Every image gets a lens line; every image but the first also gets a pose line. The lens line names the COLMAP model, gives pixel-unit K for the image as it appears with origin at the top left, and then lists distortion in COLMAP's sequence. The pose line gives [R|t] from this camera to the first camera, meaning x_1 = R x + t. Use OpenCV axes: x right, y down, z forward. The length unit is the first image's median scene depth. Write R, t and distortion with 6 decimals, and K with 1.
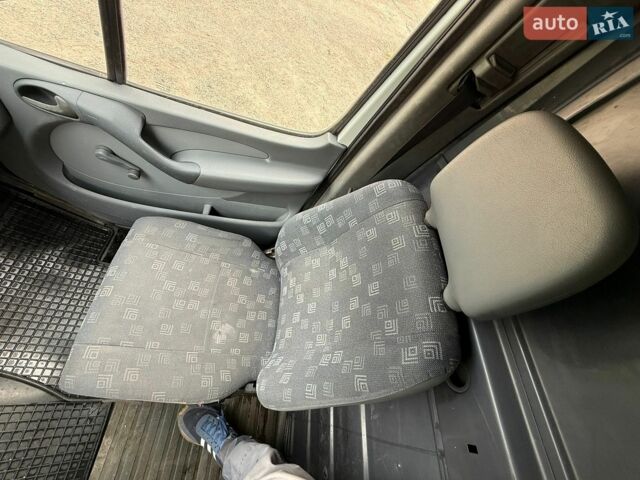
lens RADIAL K [[253.8, 0, 320.0], [0, 253.8, 240.0], [0, 0, 1]] dist [-0.001984, -0.000363]
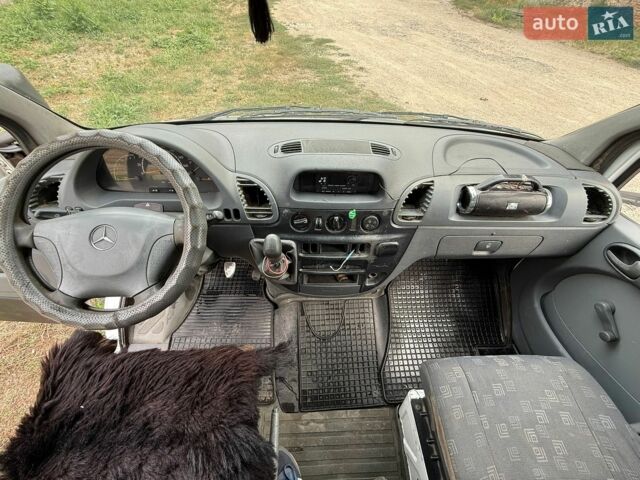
lens RADIAL K [[253.8, 0, 320.0], [0, 253.8, 240.0], [0, 0, 1]] dist [-0.001984, -0.000363]
pose [[0.062964, 0.375970, -0.924490, -0.039879], [-0.865612, 0.481632, 0.136915, 0.417880], [0.496740, 0.791629, 0.355770, -0.208059]]
